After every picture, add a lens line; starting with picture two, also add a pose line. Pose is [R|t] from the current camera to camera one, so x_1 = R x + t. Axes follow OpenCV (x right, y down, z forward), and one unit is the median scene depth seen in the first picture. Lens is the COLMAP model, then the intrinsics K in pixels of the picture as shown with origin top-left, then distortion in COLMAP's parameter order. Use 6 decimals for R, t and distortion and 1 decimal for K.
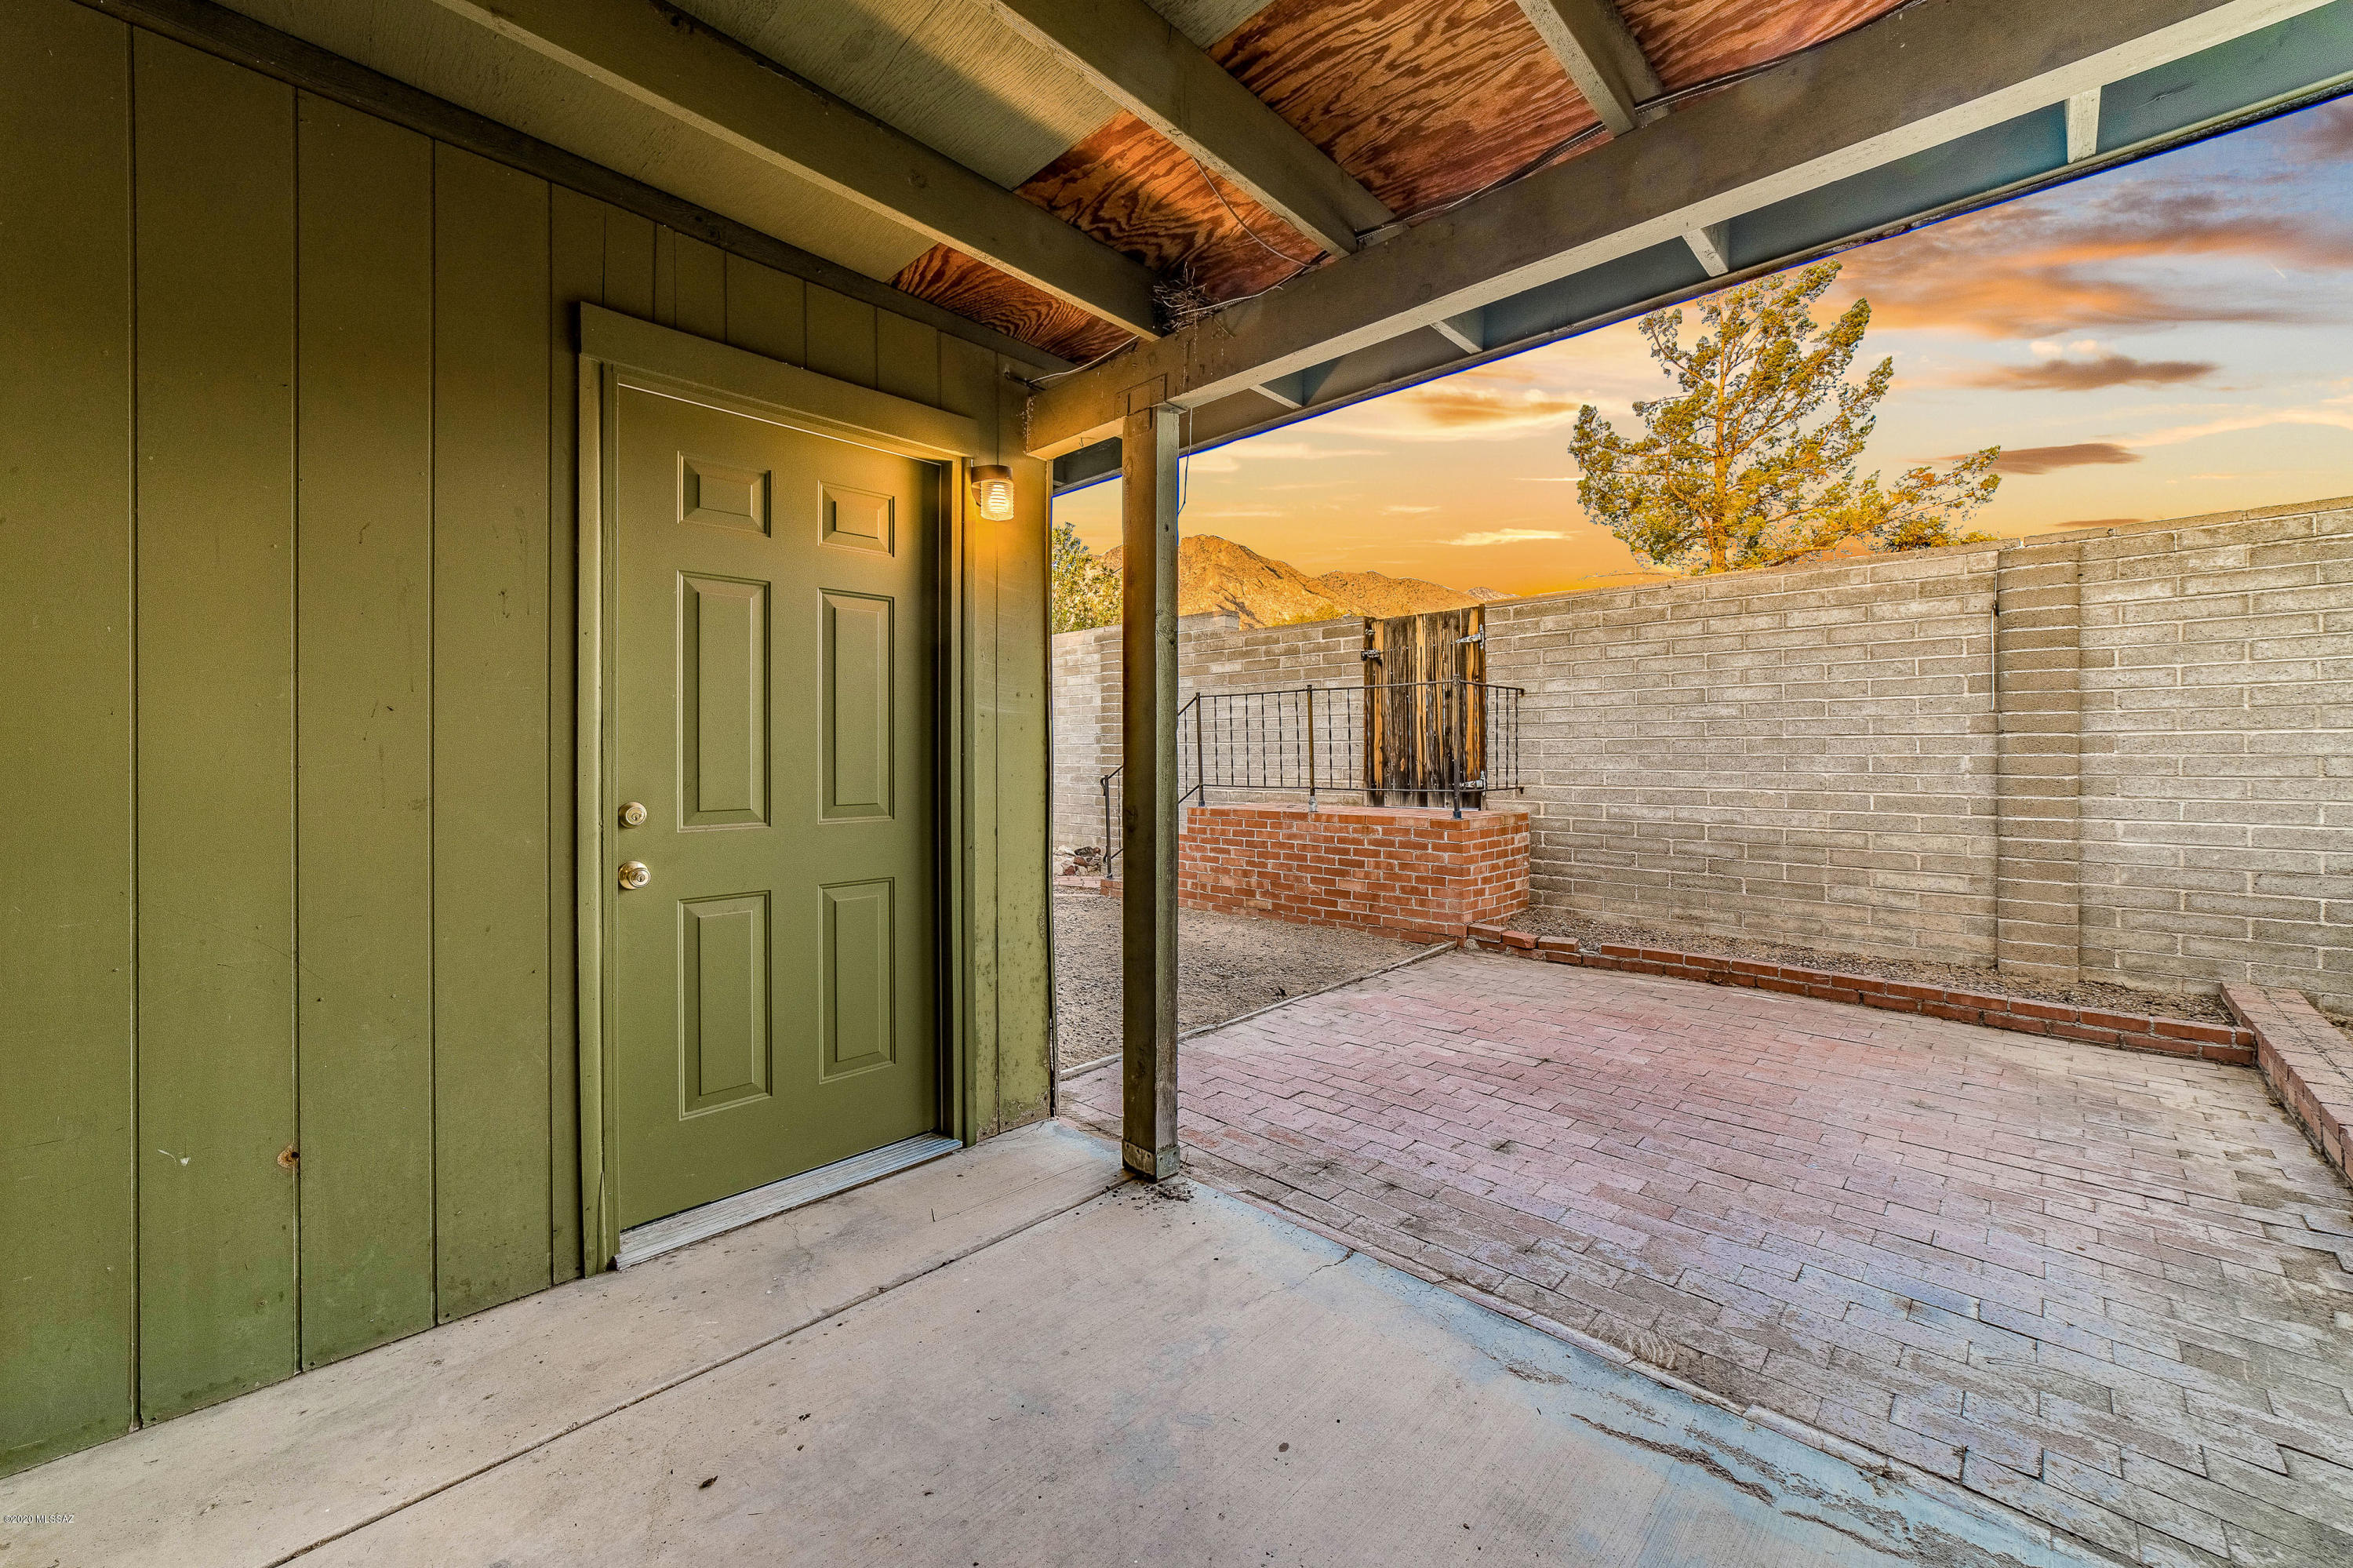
lens RADIAL K [[938.6, 0, 1160.9], [0, 938.6, 751.0], [0, 0, 1]] dist [-0.014478, 0.006195]
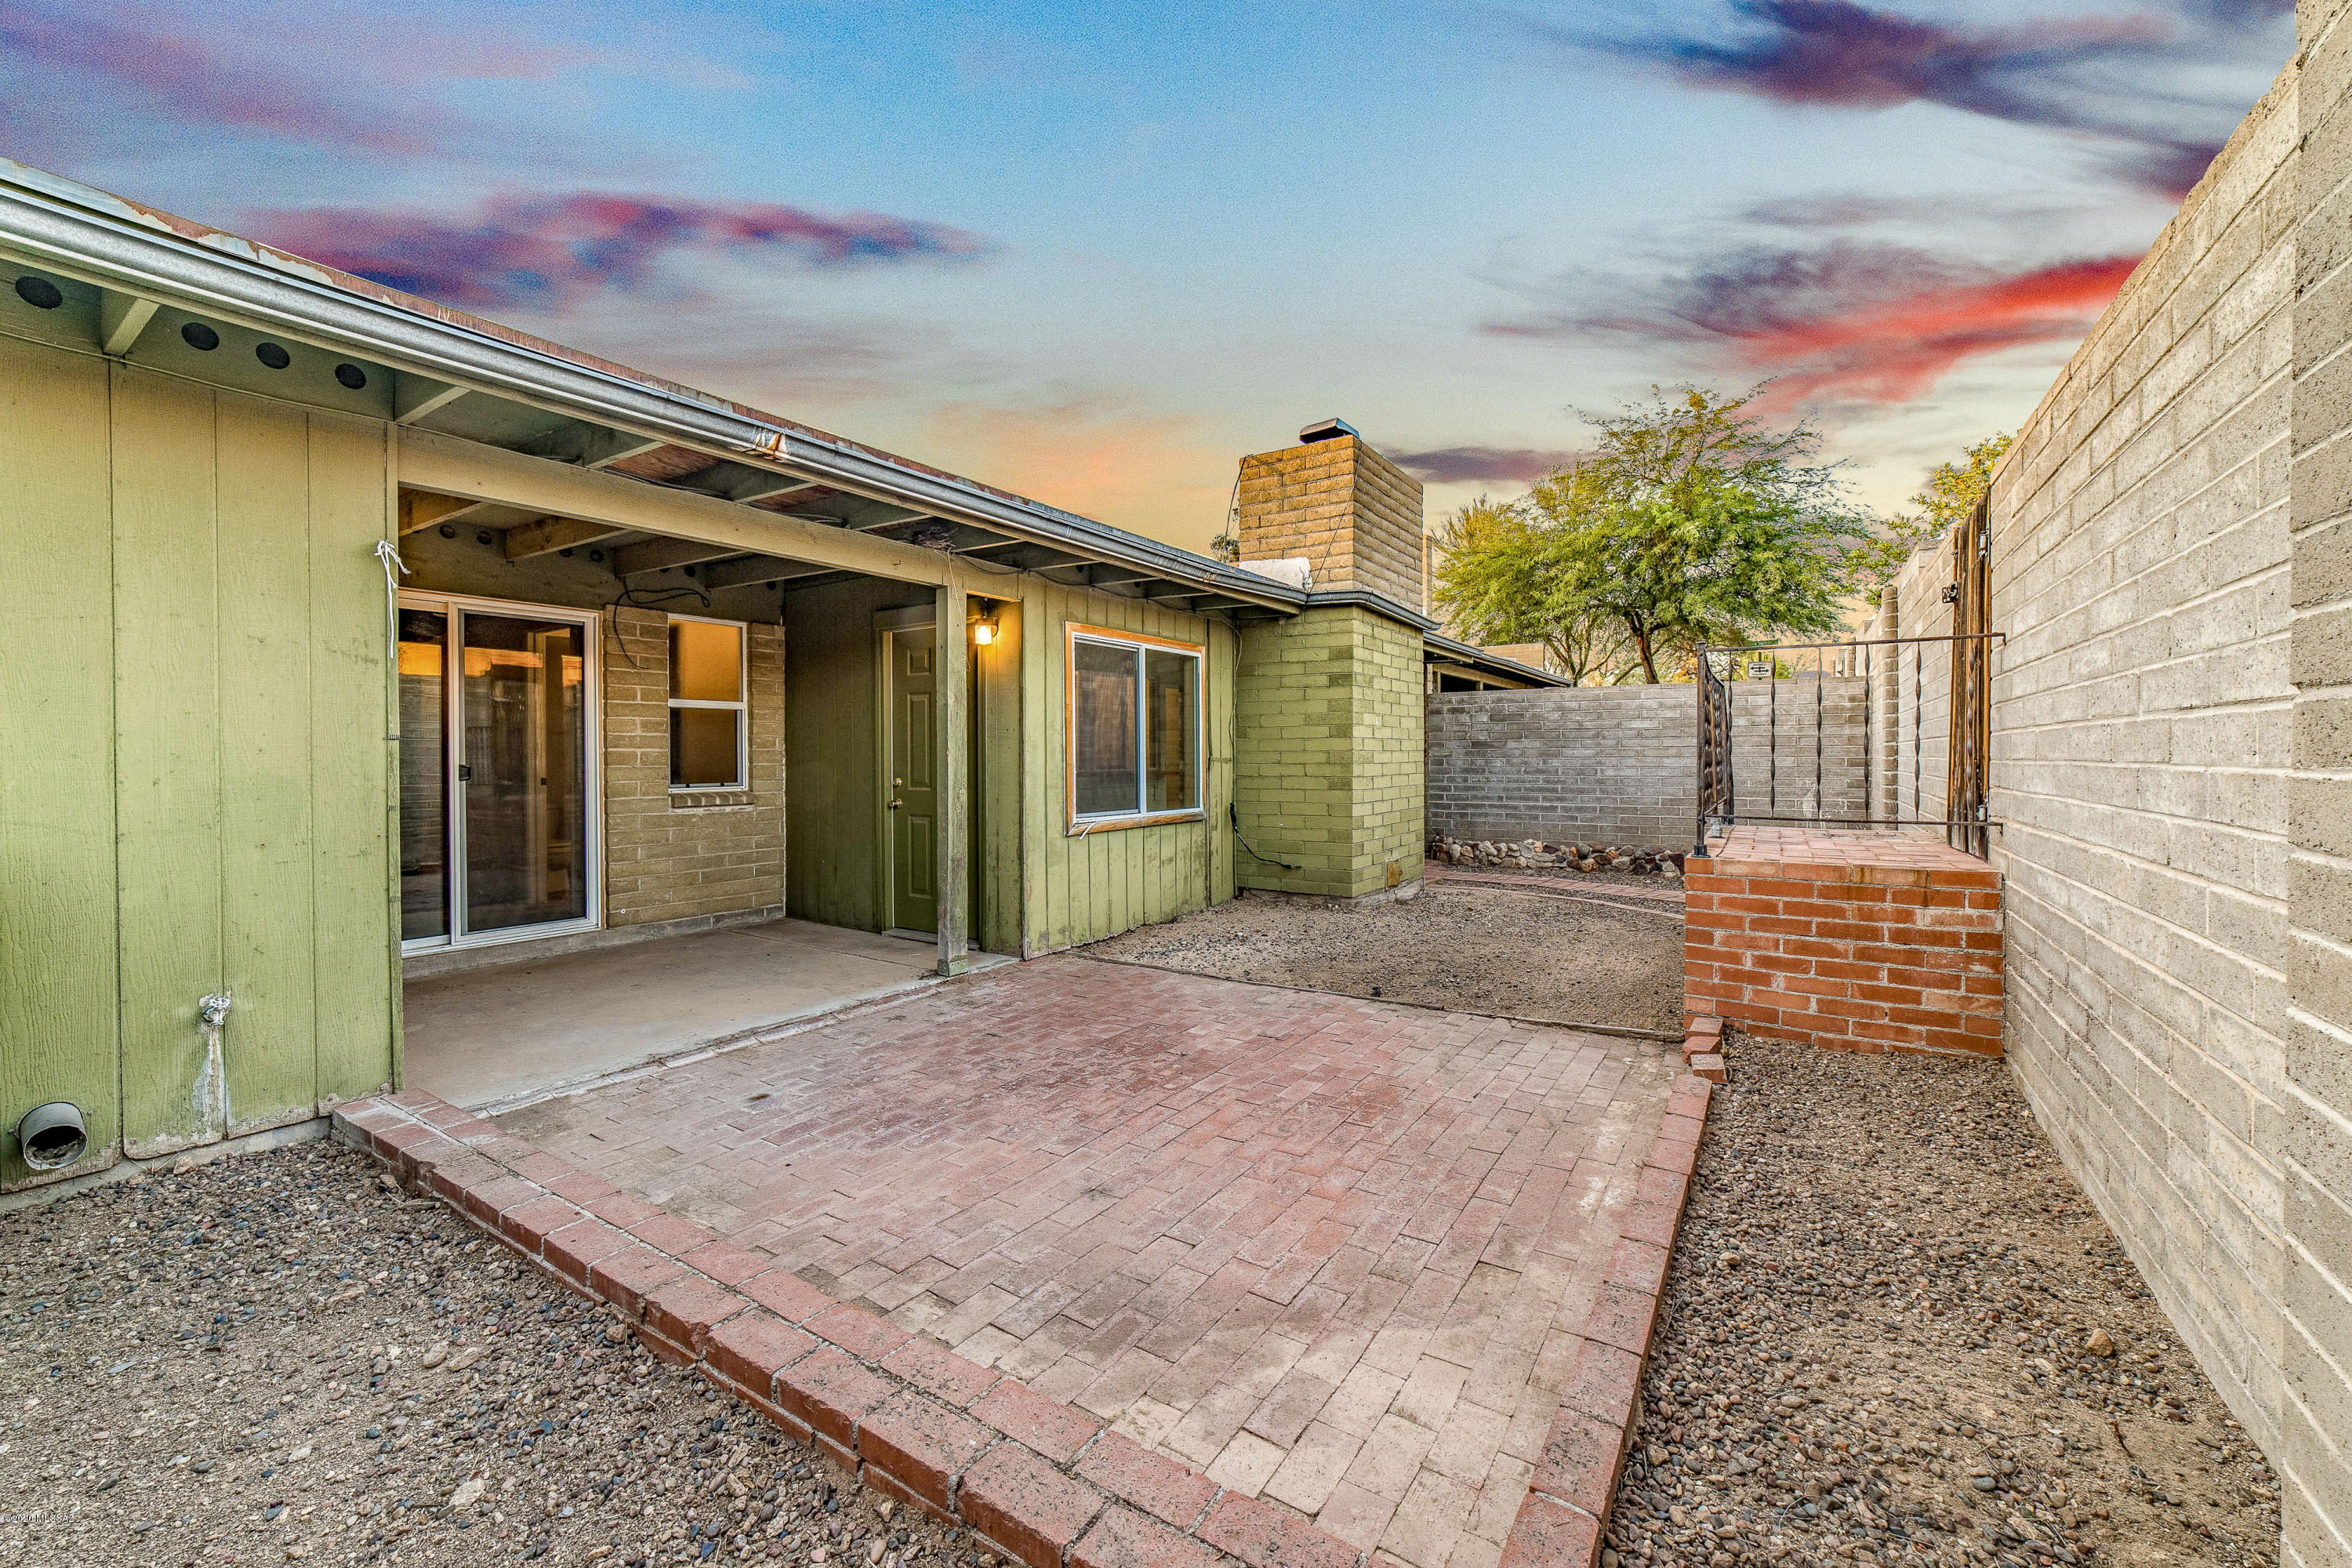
lens RADIAL K [[938.2, 0, 1165.4], [0, 938.2, 766.4], [0, 0, 1]] dist [-0.014478, 0.006195]
pose [[0.162231, 0.011881, -0.986681, 1.885283], [0.007757, 0.999881, 0.013315, -0.008239], [0.986722, -0.009814, 0.162120, 1.067468]]
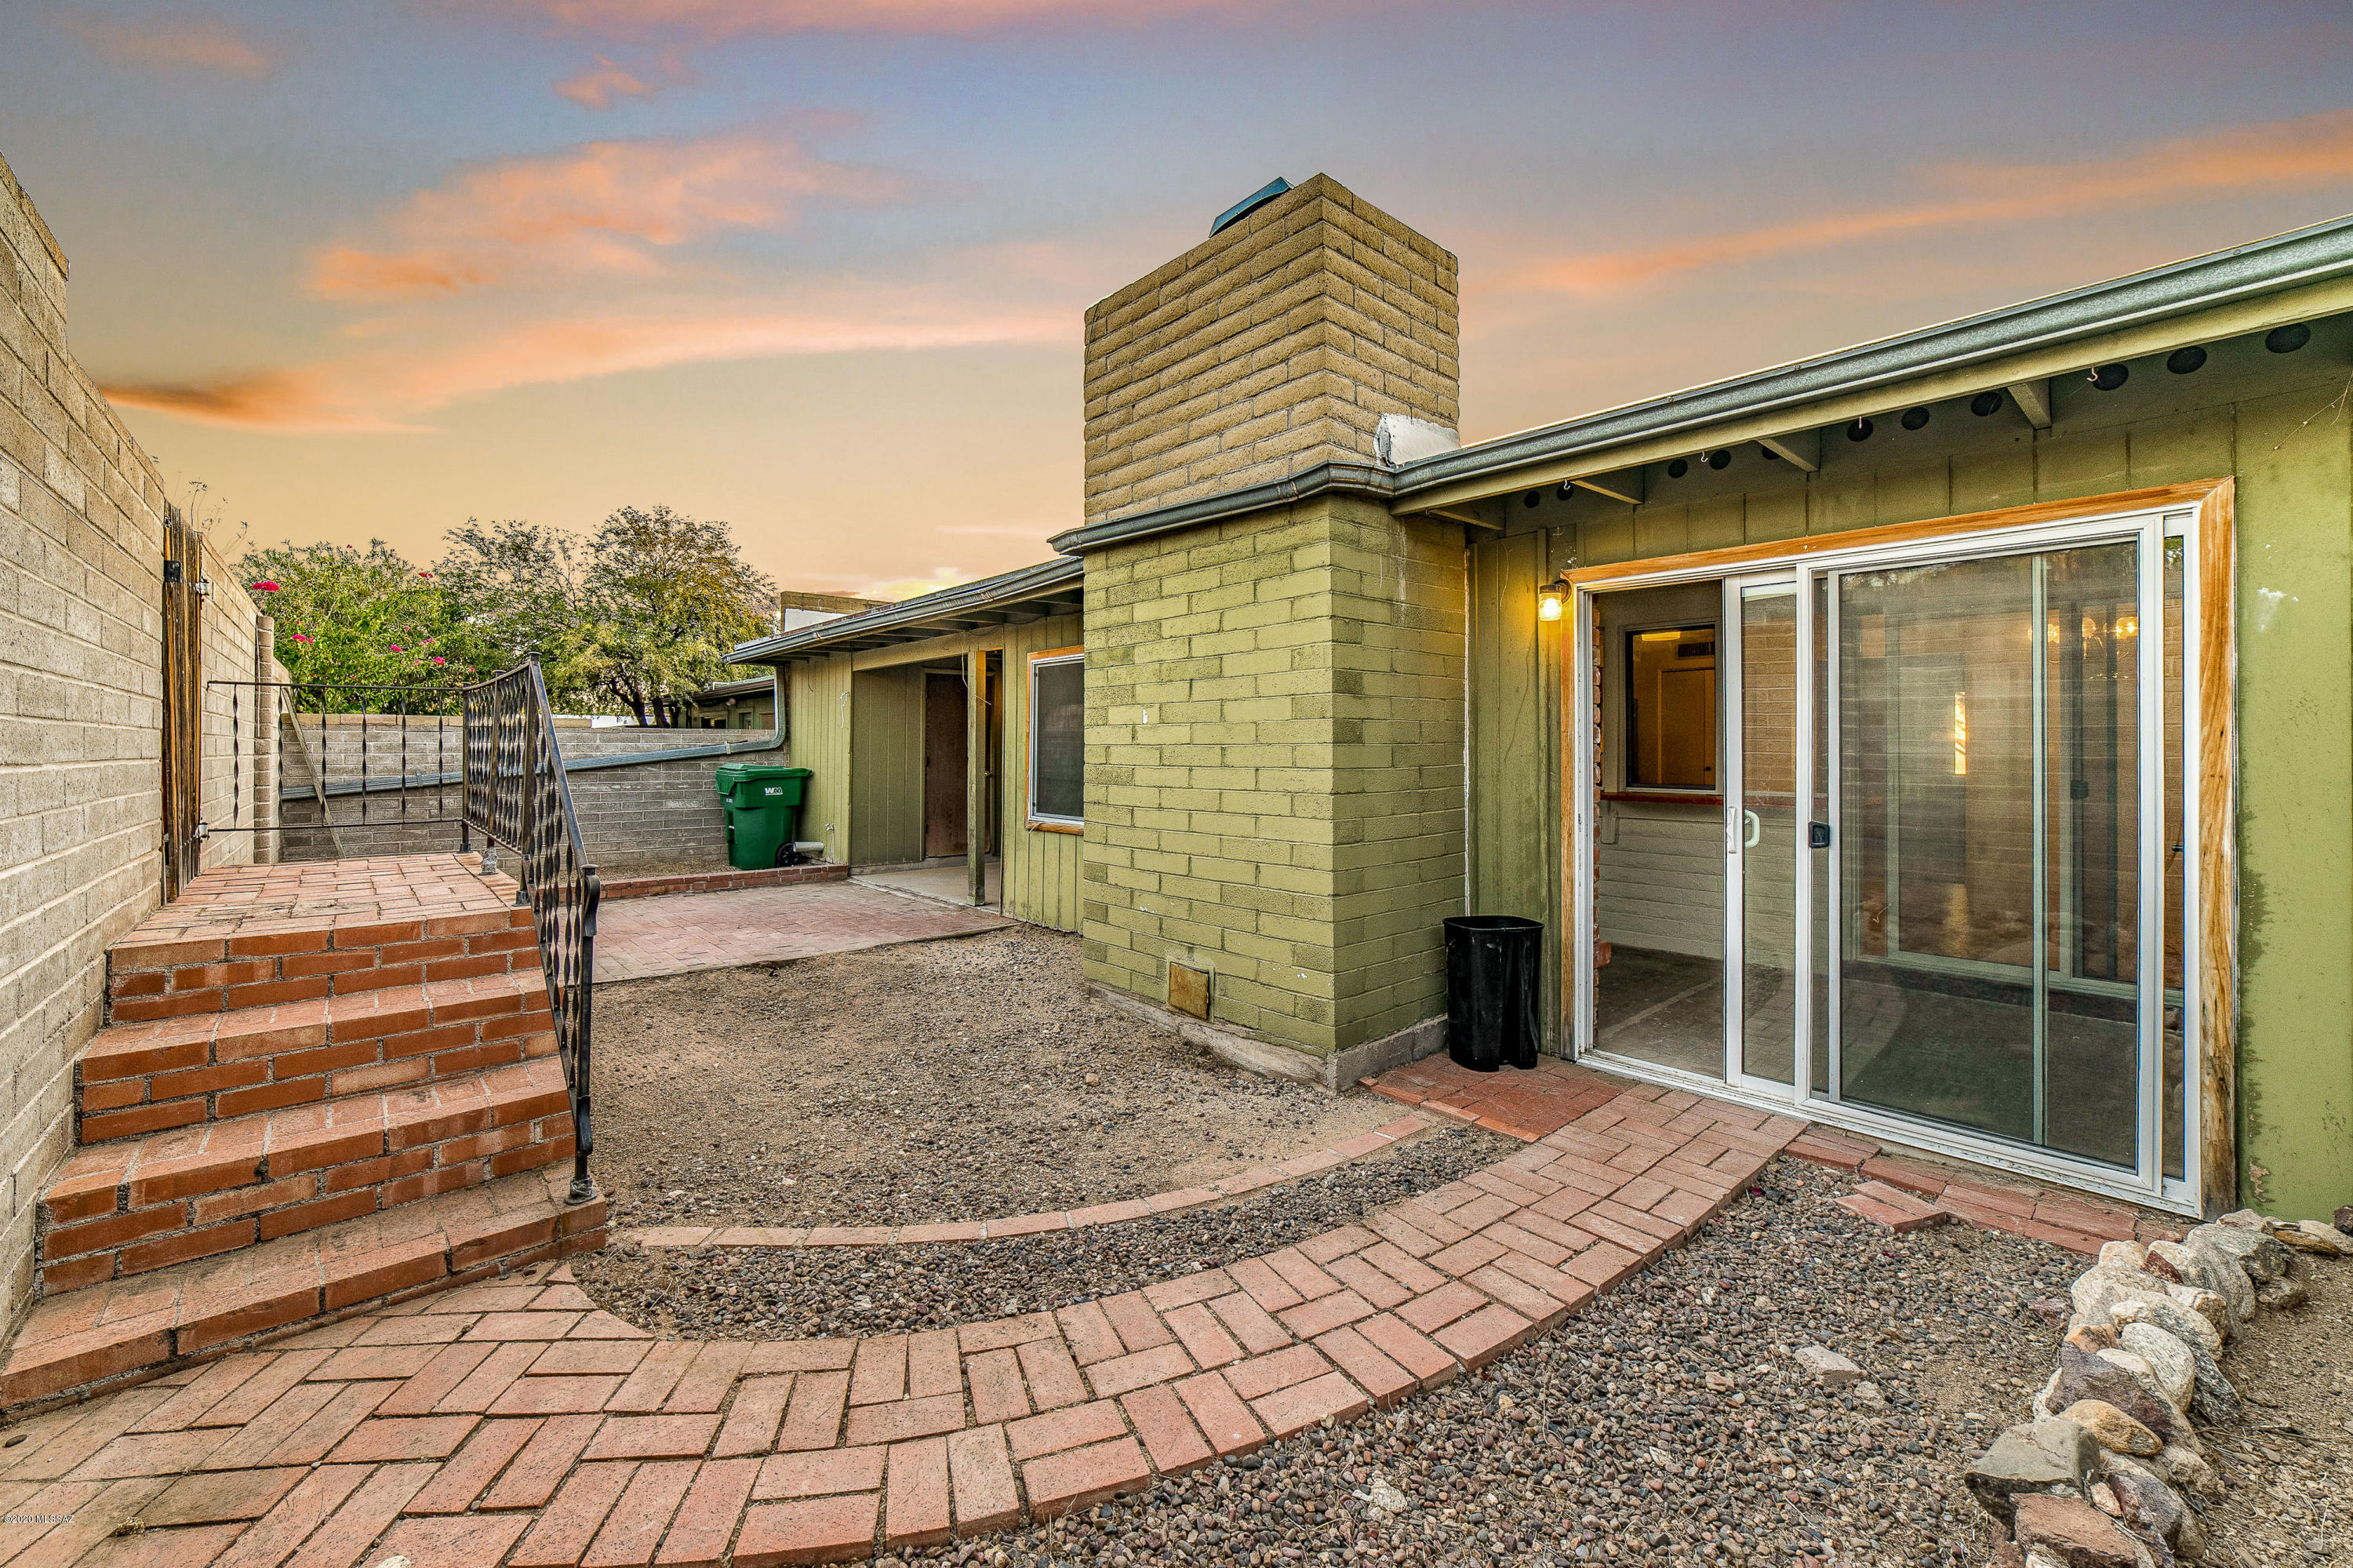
lens RADIAL K [[938.6, 0, 1172.2], [0, 938.6, 742.6], [0, 0, 1]] dist [-0.014478, 0.006195]
pose [[-0.995908, -0.001660, 0.090353, -0.838336], [-0.002753, 0.999925, -0.011969, -0.032646], [-0.090327, -0.012169, -0.995838, 3.695077]]
